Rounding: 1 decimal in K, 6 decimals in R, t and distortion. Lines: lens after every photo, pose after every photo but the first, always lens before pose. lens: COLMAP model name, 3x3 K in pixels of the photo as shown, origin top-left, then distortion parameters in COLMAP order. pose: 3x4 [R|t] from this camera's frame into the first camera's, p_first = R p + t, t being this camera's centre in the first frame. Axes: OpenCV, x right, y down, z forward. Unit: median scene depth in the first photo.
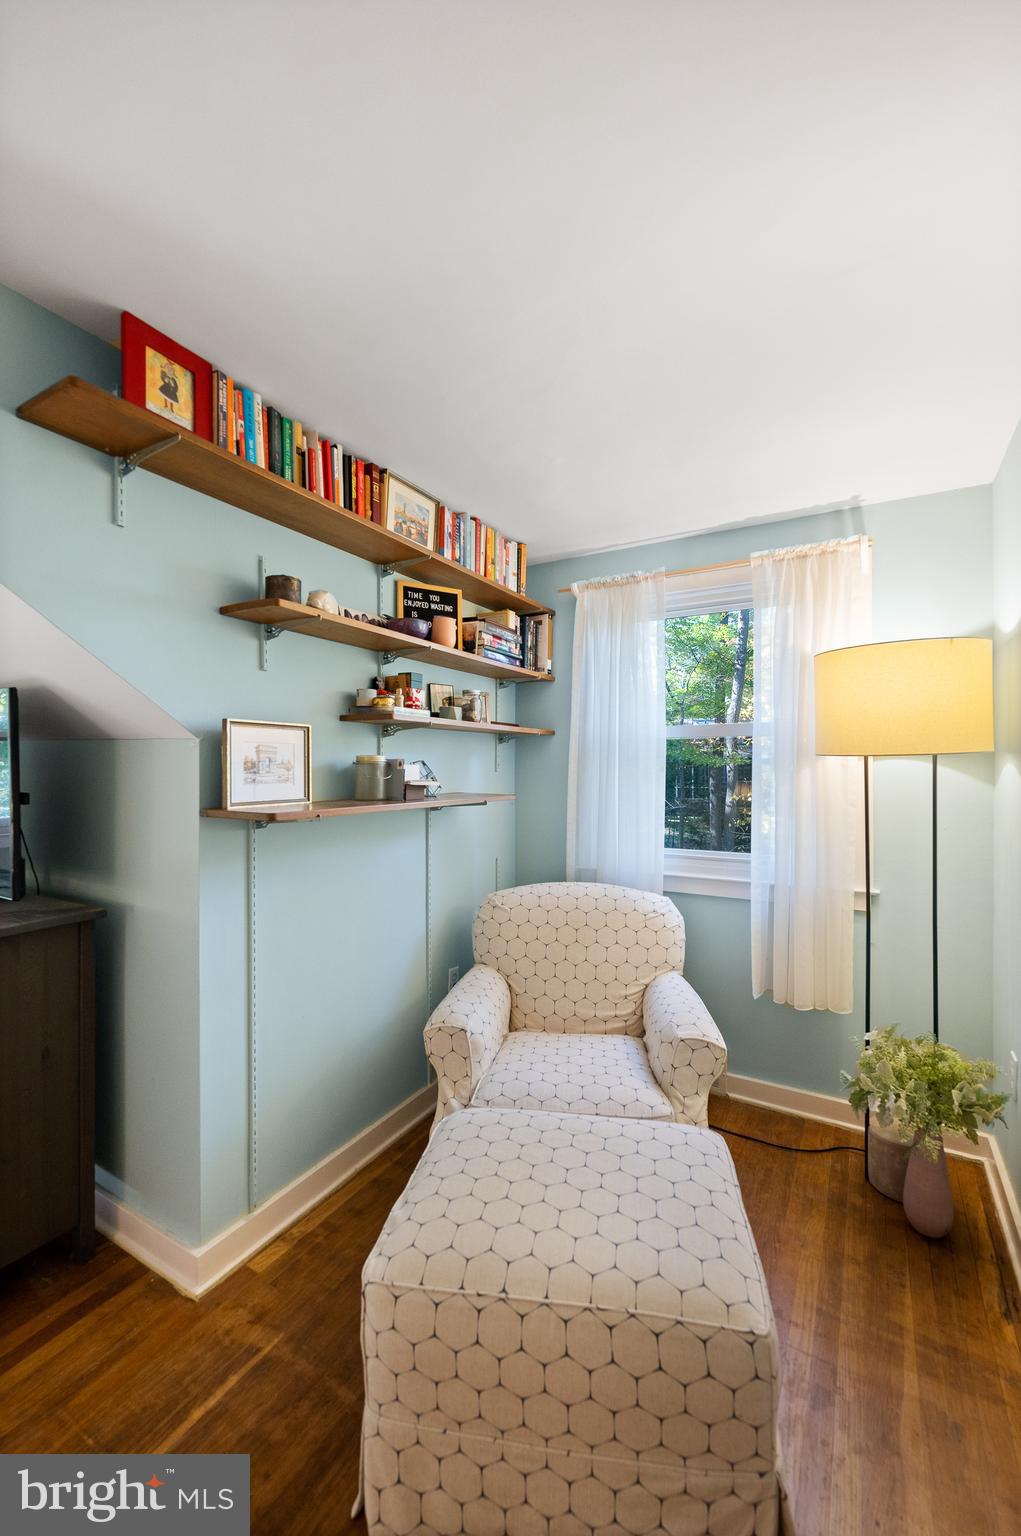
lens RADIAL K [[625.0, 0, 510.5], [0, 625.0, 768.0], [0, 0, 1]] dist [0.000554, -0.000193]
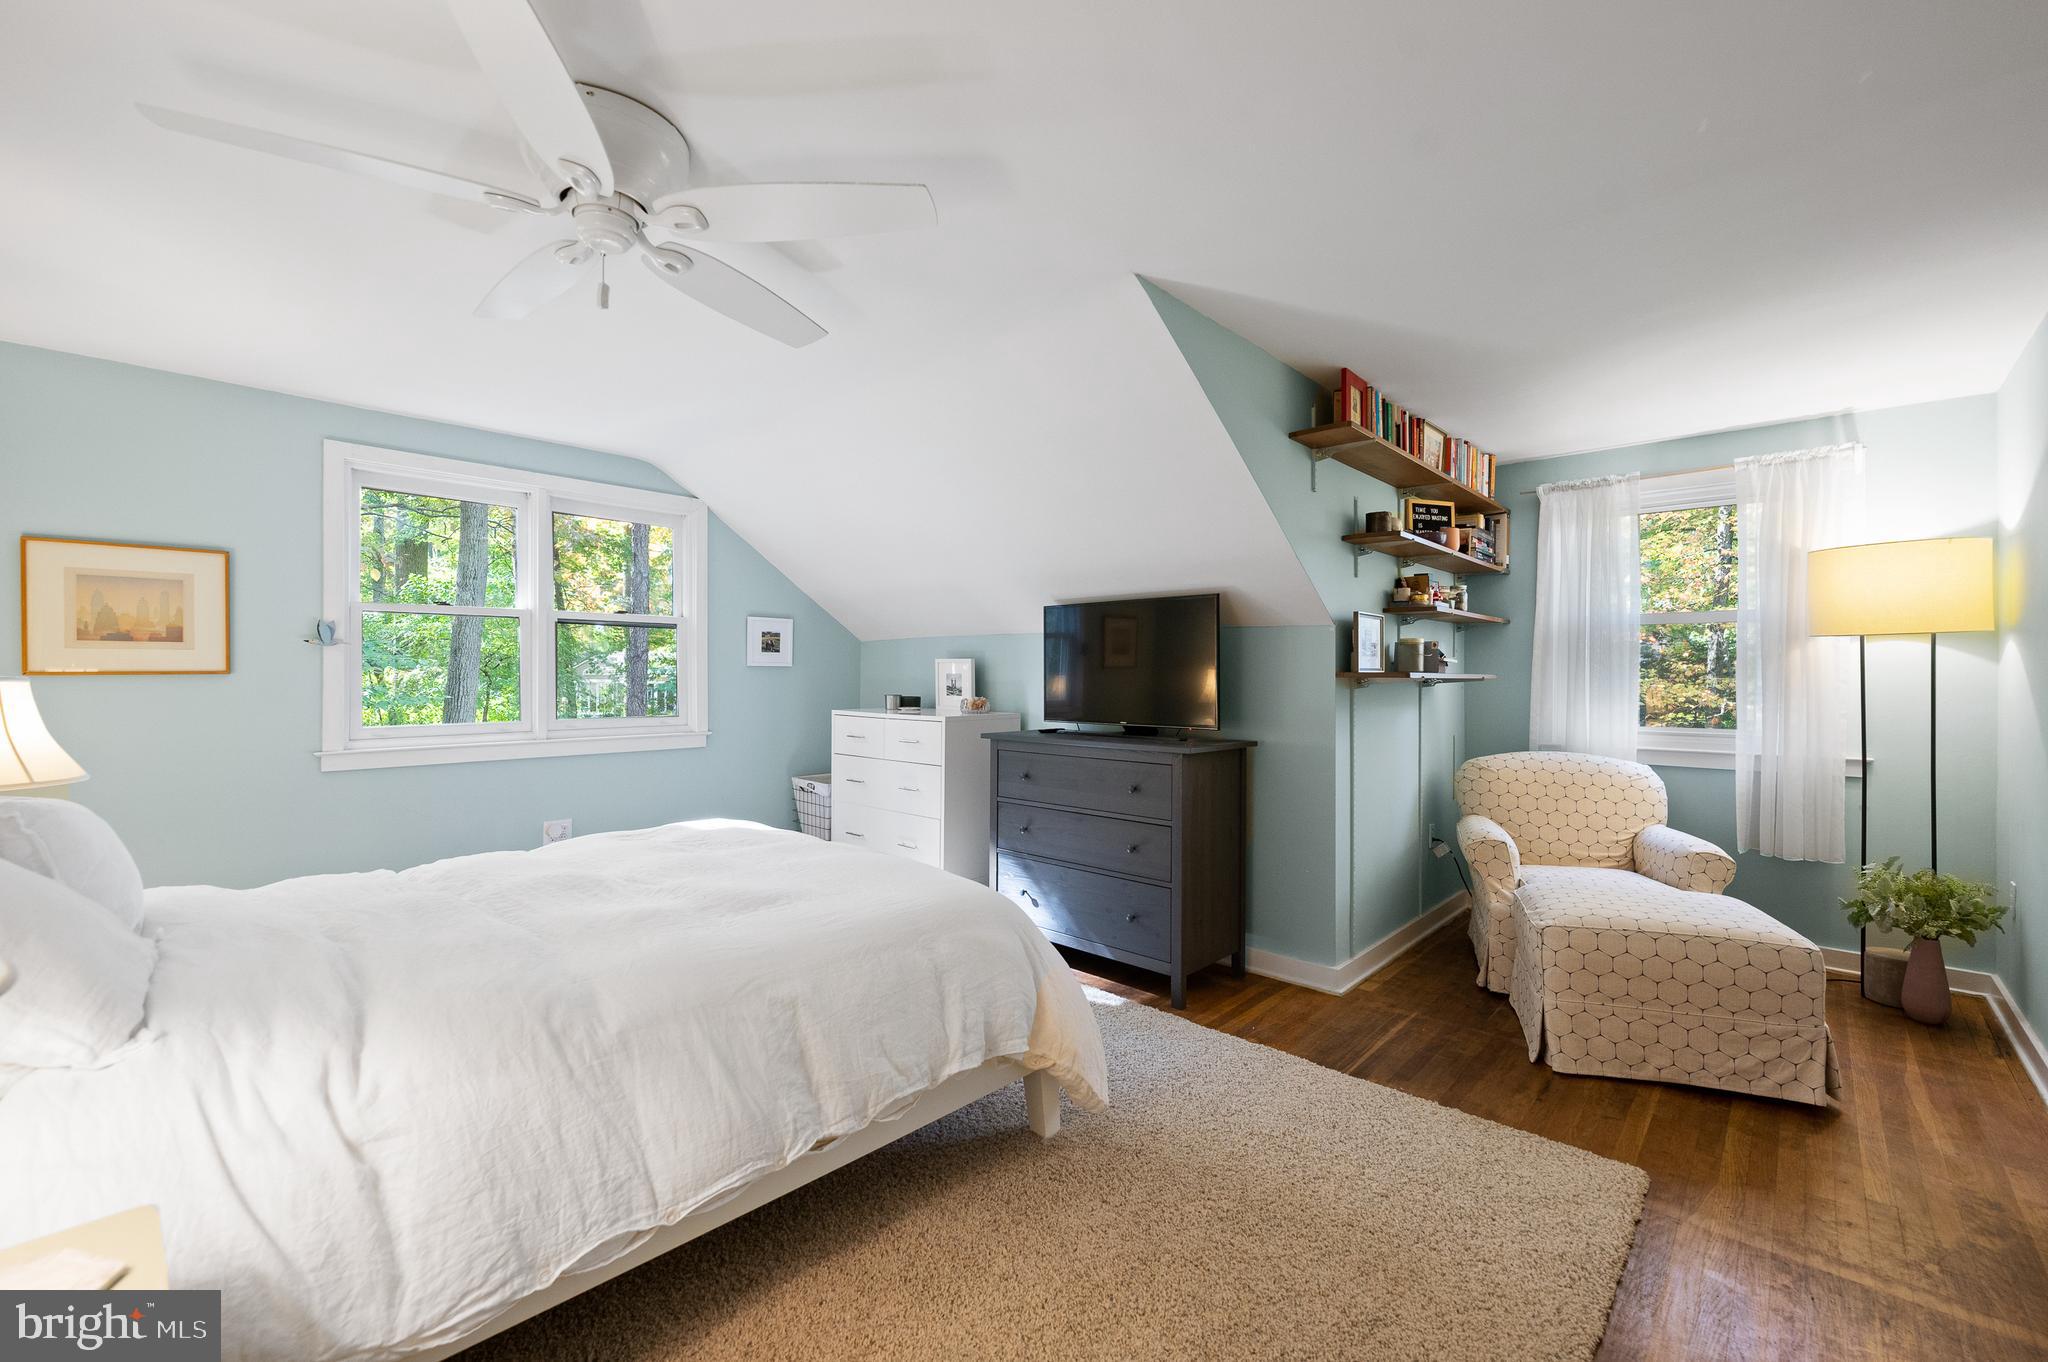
lens RADIAL K [[851.5, 0, 1020.8], [0, 851.5, 675.2], [0, 0, 1]] dist [0.000108, 0.000349]
pose [[0.974937, 0.003105, -0.222461, -0.576197], [-0.003685, 0.999991, -0.002189, 0.058579], [0.222452, 0.002954, 0.974939, -0.851981]]
